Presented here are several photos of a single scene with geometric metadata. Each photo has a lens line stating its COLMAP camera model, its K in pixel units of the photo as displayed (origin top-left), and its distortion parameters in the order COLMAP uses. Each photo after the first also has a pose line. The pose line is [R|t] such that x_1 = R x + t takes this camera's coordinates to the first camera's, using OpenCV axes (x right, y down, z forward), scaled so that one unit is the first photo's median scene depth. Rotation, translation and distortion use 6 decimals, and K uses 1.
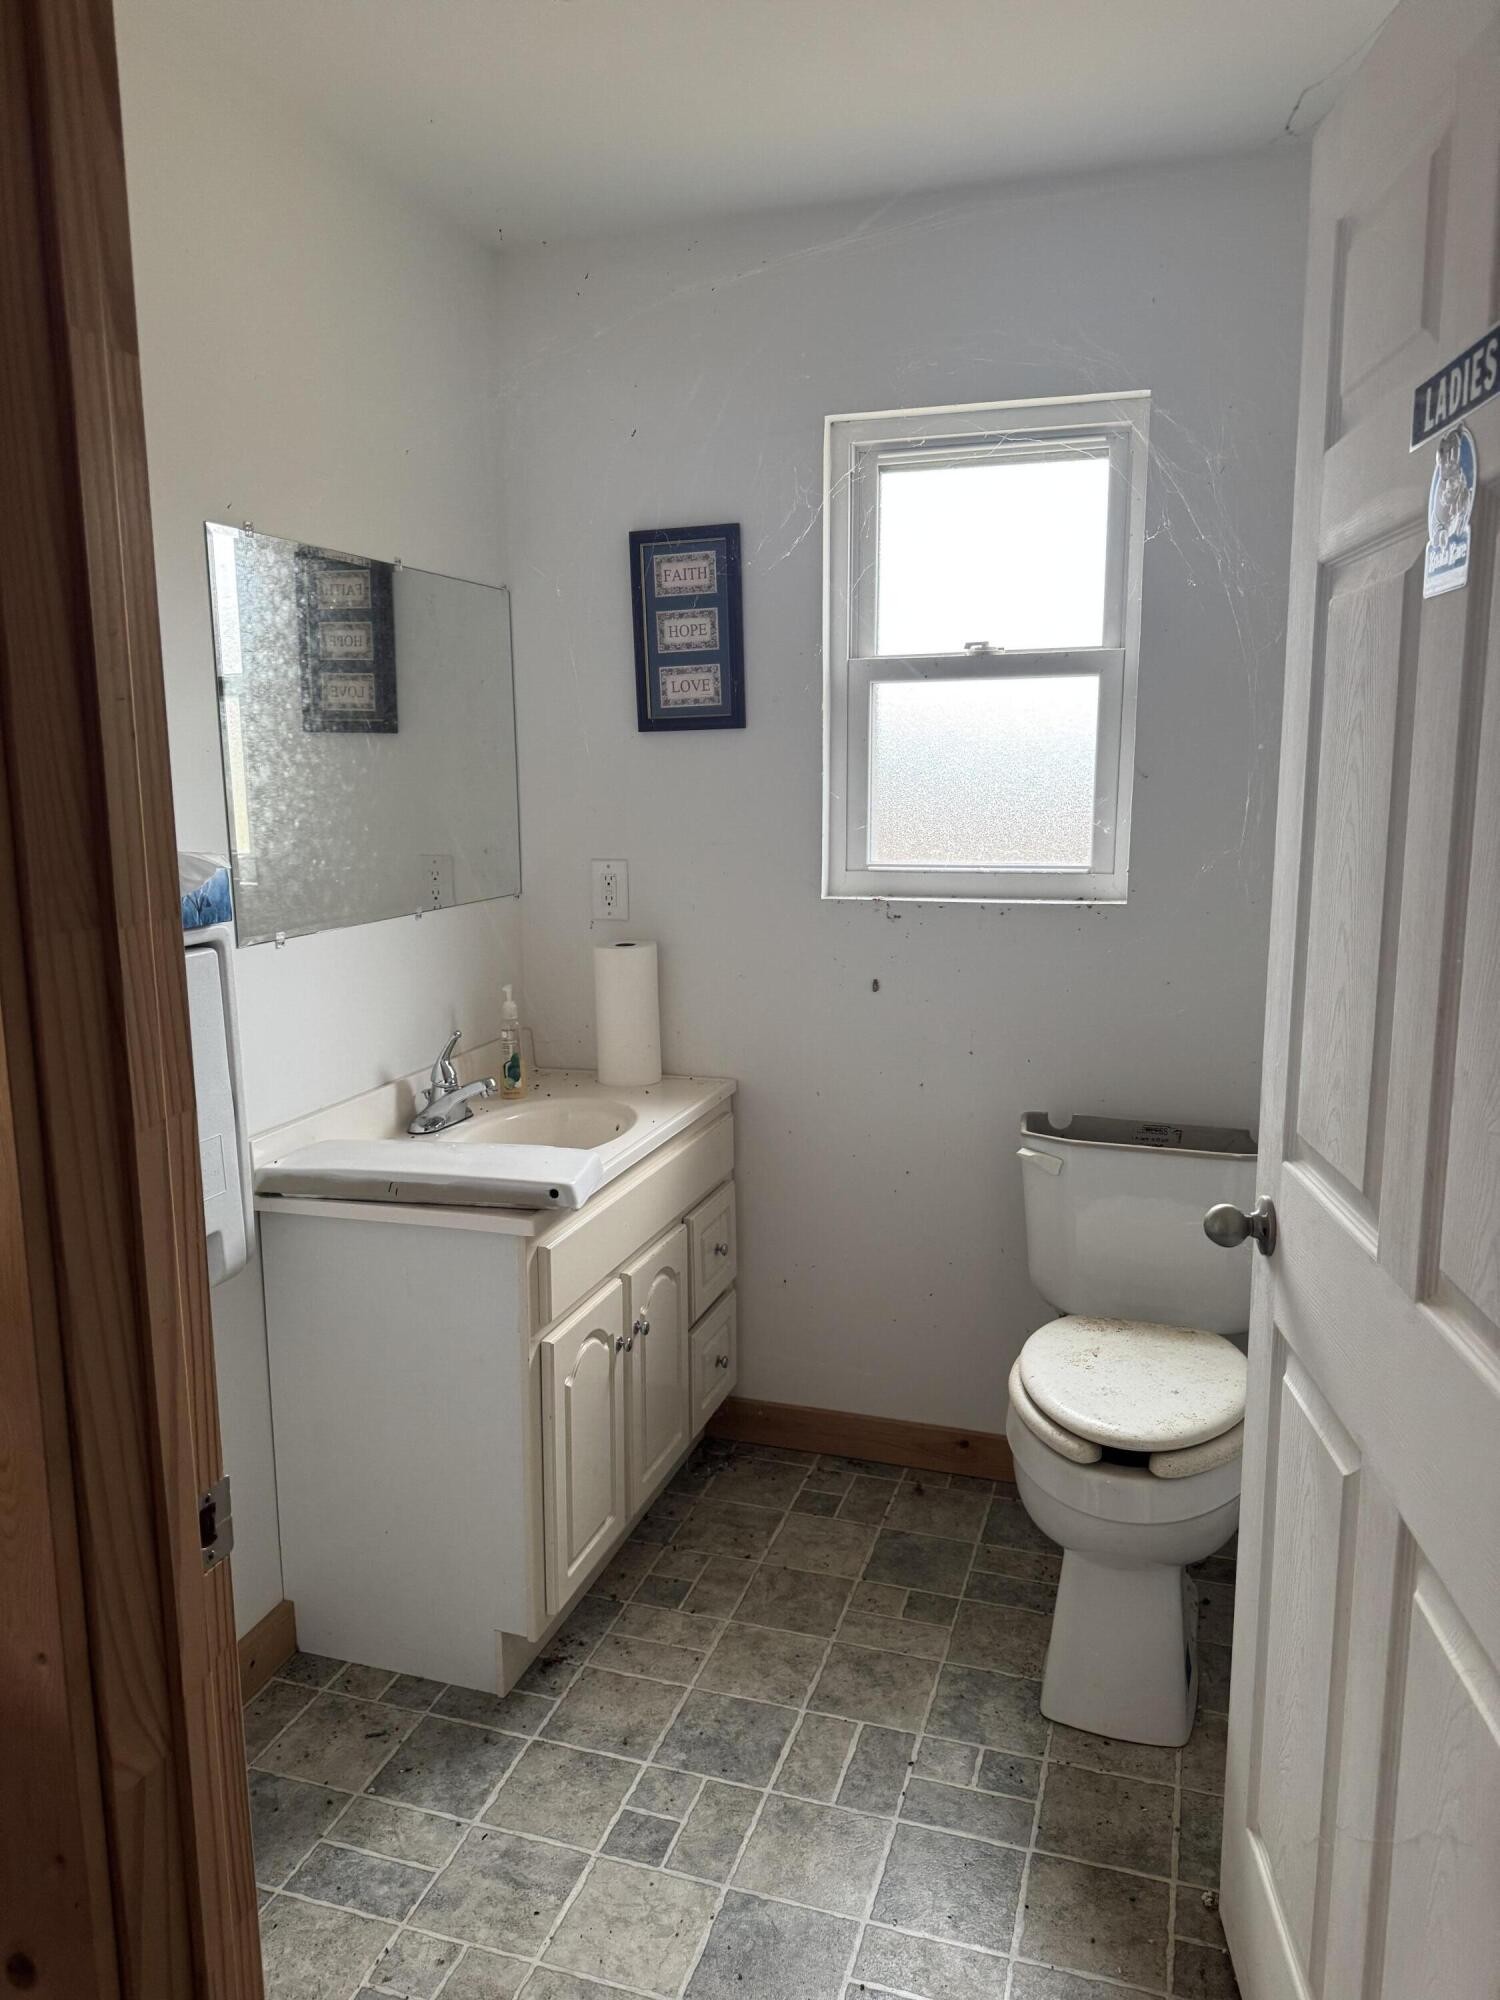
lens RADIAL K [[1420.0, 0, 735.1], [0, 1420.0, 997.8], [0, 0, 1]] dist [0.008295, -0.007749]
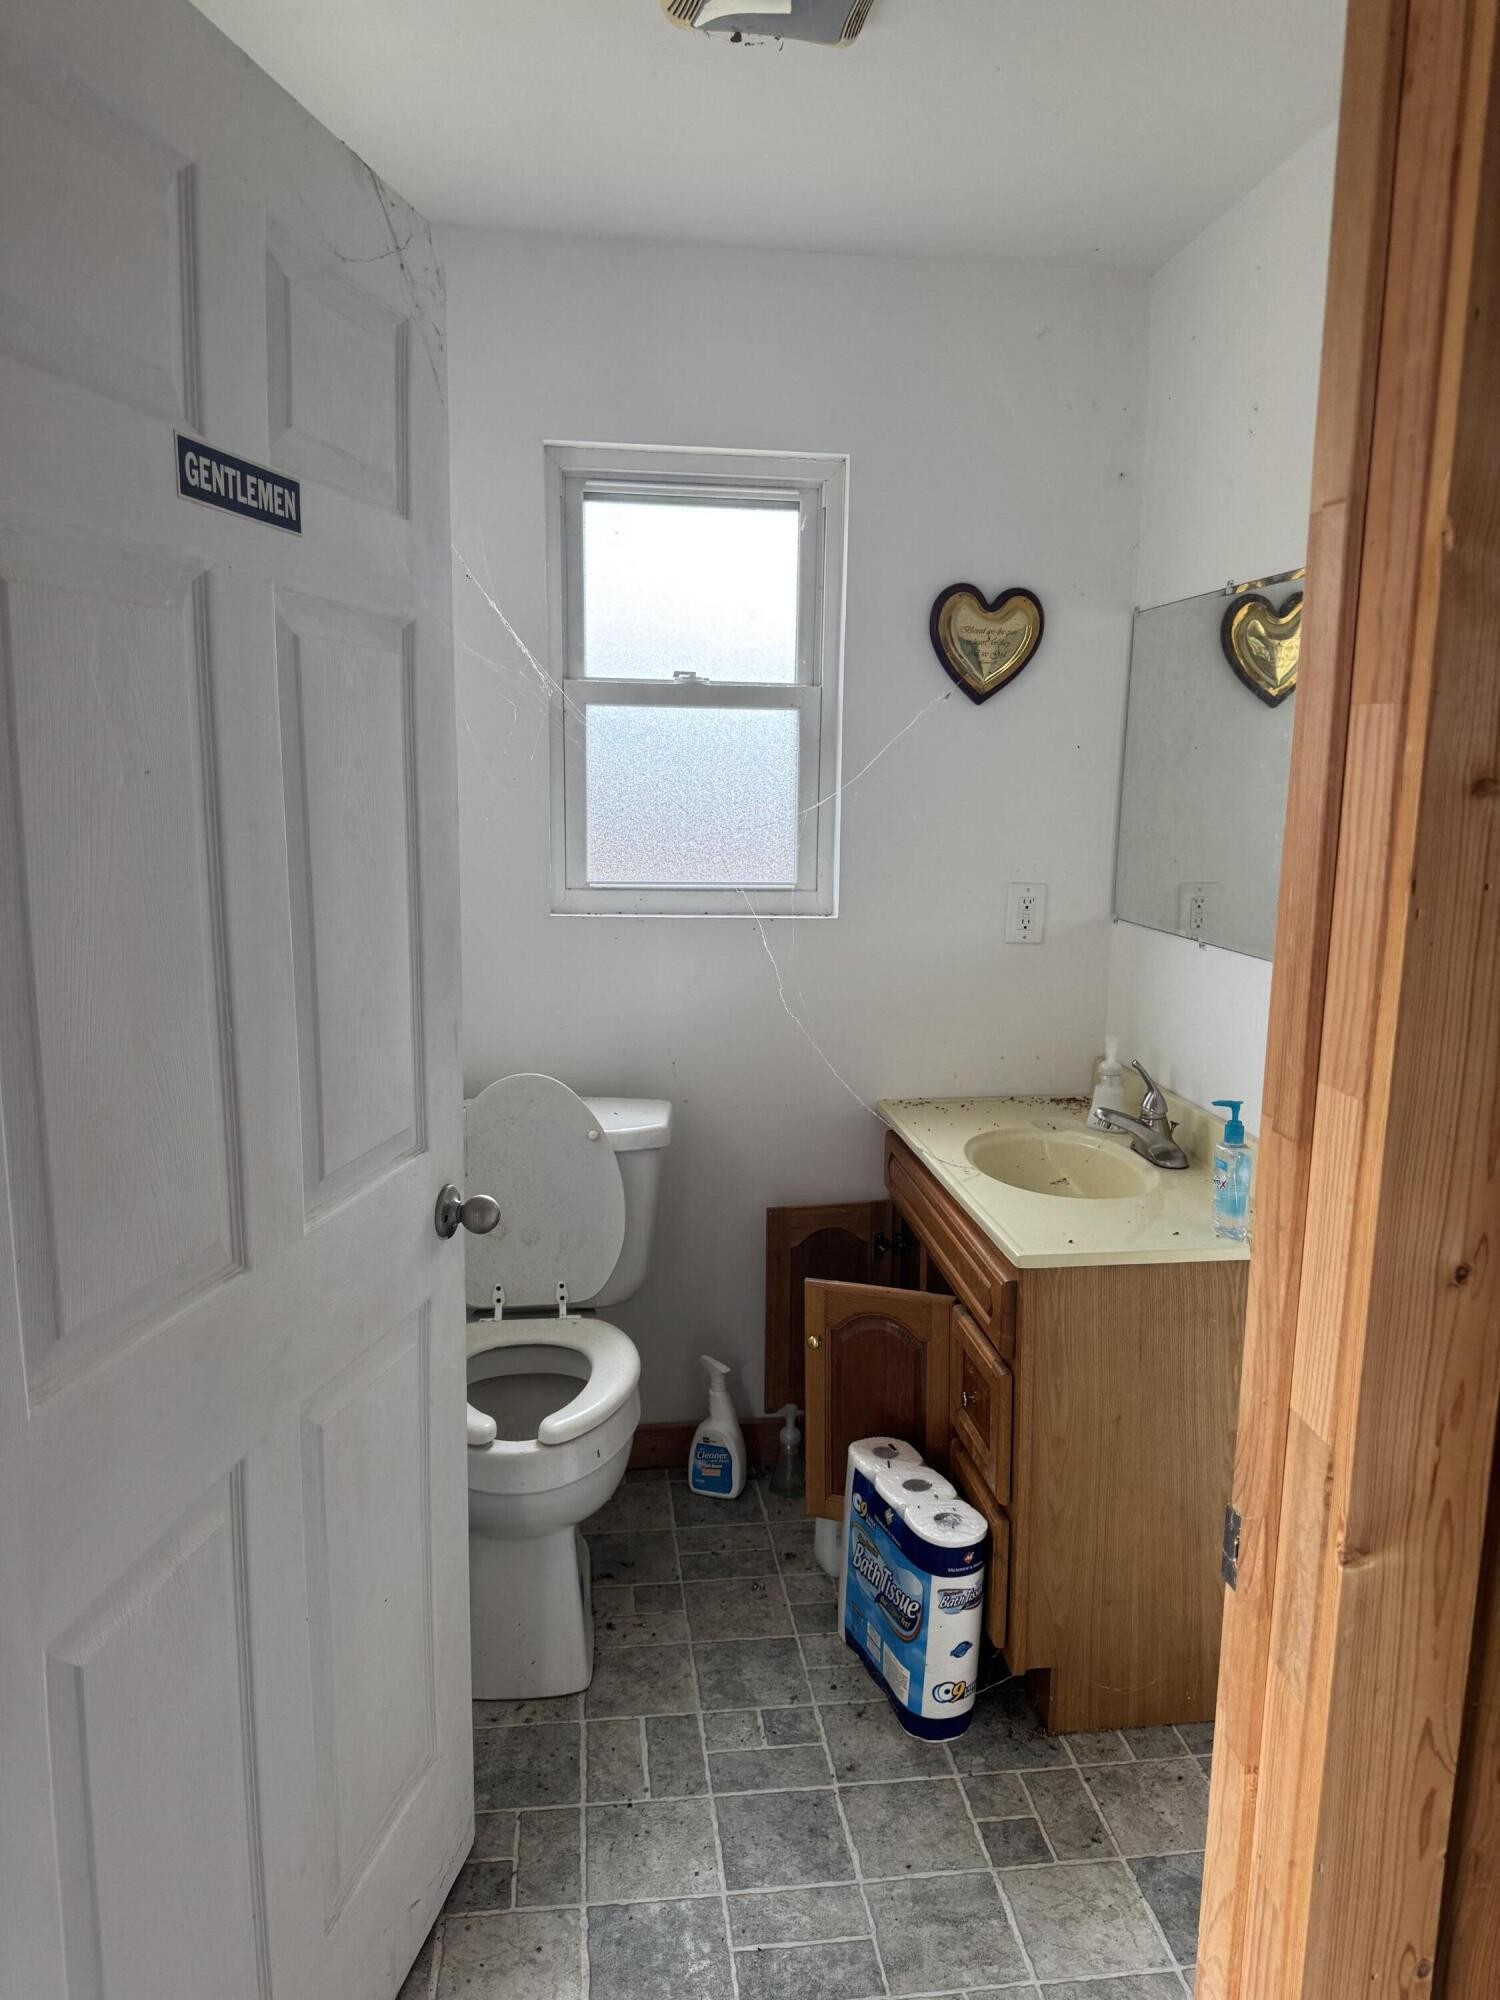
lens RADIAL K [[1420.0, 0, 734.5], [0, 1420.0, 1006.4], [0, 0, 1]] dist [0.008295, -0.007749]
pose [[0.901135, -0.043467, 0.431355, -0.280763], [0.044921, 0.998967, 0.006819, -0.007860], [-0.431206, 0.013232, 0.902157, 0.038511]]
